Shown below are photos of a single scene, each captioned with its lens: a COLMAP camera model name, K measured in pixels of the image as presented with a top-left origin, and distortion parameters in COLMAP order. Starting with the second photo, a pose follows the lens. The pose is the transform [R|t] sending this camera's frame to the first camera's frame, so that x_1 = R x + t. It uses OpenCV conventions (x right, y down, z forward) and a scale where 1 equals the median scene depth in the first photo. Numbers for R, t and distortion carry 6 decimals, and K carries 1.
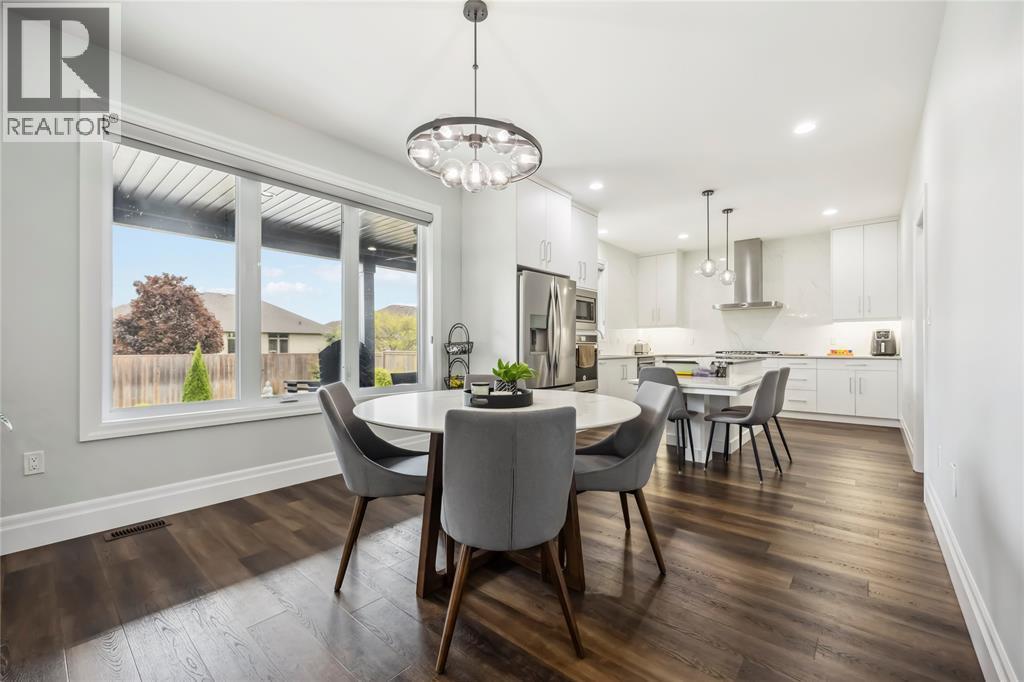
lens RADIAL K [[422.5, 0, 512.0], [0, 422.5, 341.0], [0, 0, 1]] dist [0.000641, 0.000040]
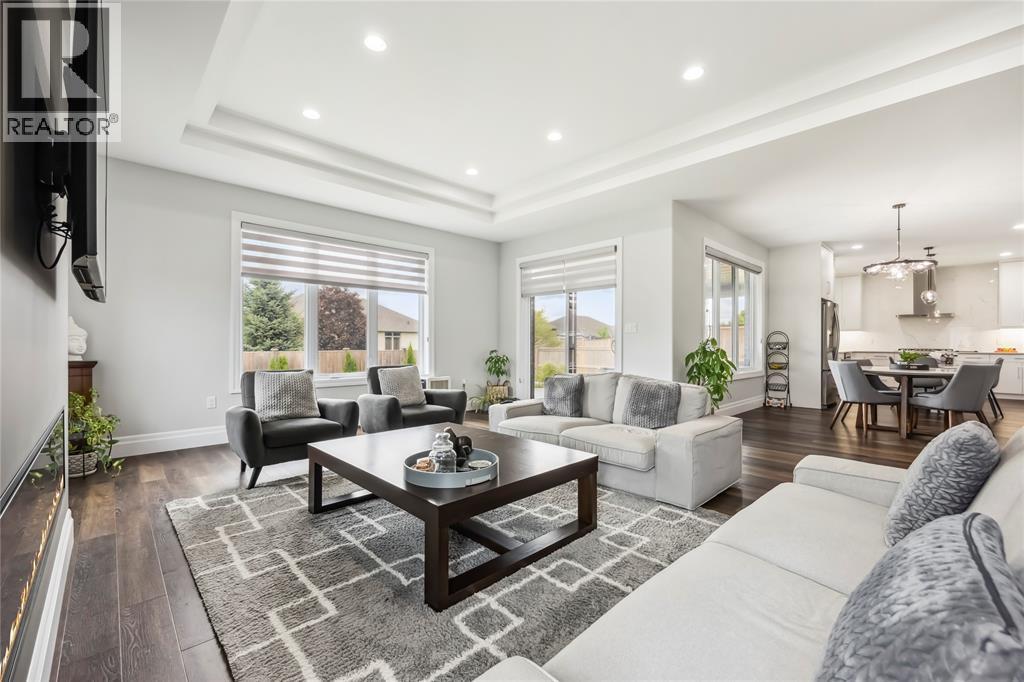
lens RADIAL K [[430.0, 0, 518.5], [0, 430.0, 344.6], [0, 0, 1]] dist [-0.001206, 0.000019]
pose [[0.996575, 0.005236, -0.082528, -0.766450], [-0.004172, 0.999906, 0.013060, -0.008036], [0.082588, -0.012671, 0.996503, -0.606429]]
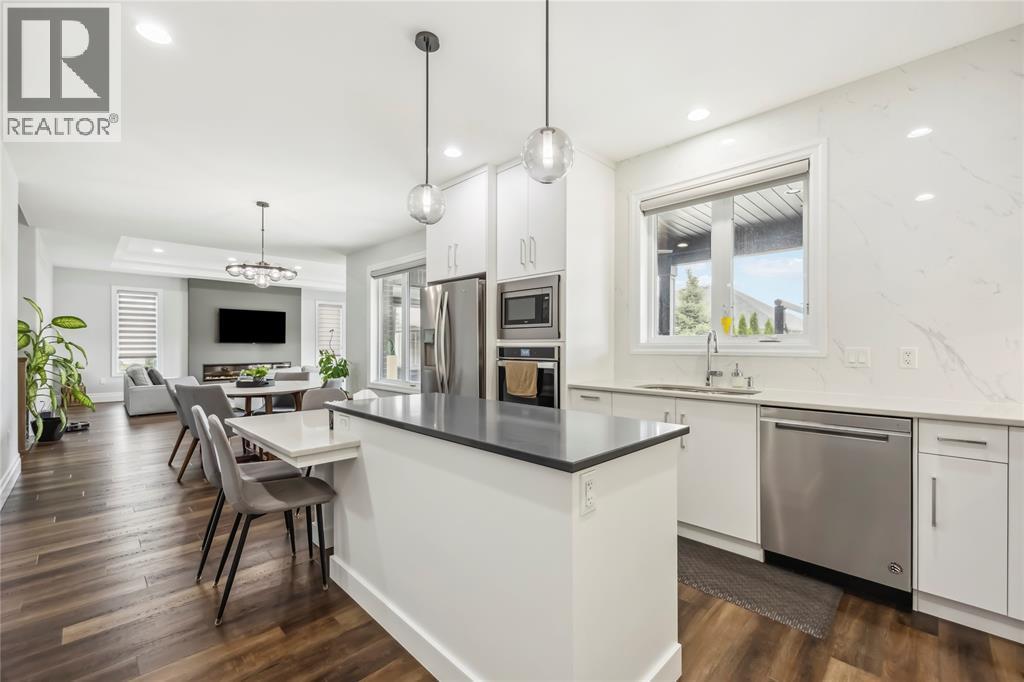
lens RADIAL K [[430.0, 0, 518.5], [0, 430.0, 344.6], [0, 0, 1]] dist [-0.001206, 0.000019]
pose [[-0.069570, -0.003383, -0.997571, 0.771749], [0.008331, 0.999957, -0.003972, -0.014266], [0.997542, -0.008588, -0.069539, 0.943146]]
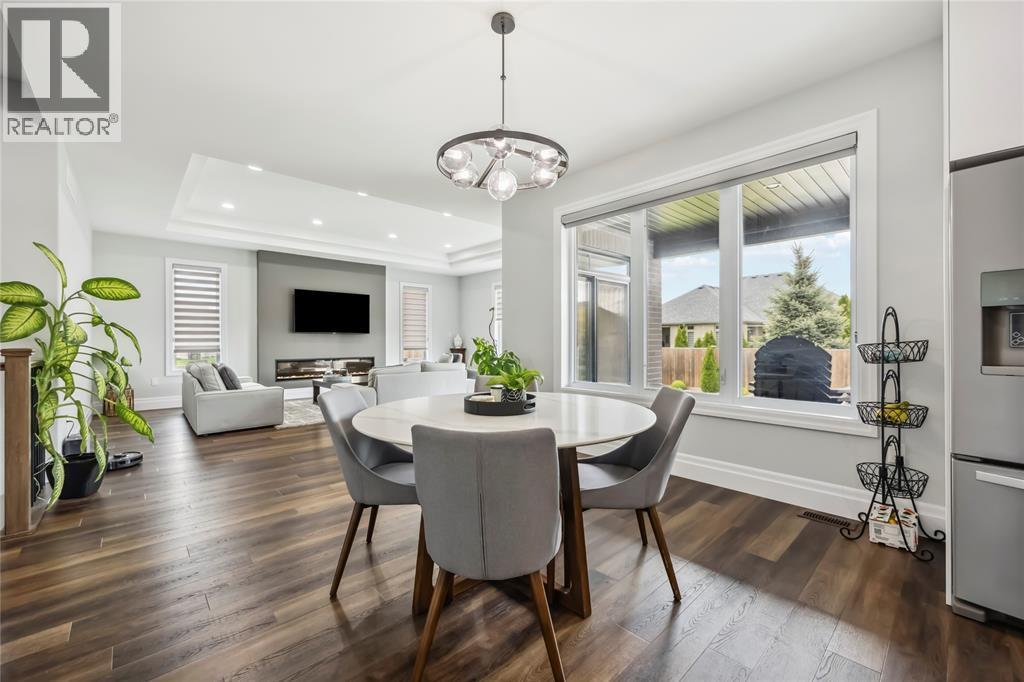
lens RADIAL K [[417.0, 0, 513.3], [0, 417.0, 337.8], [0, 0, 1]] dist [-0.001881, -0.000117]
pose [[-0.112543, -0.006133, -0.993628, 0.350312], [0.011618, 0.999904, -0.007488, -0.002624], [0.993579, -0.012386, -0.112461, 0.439114]]
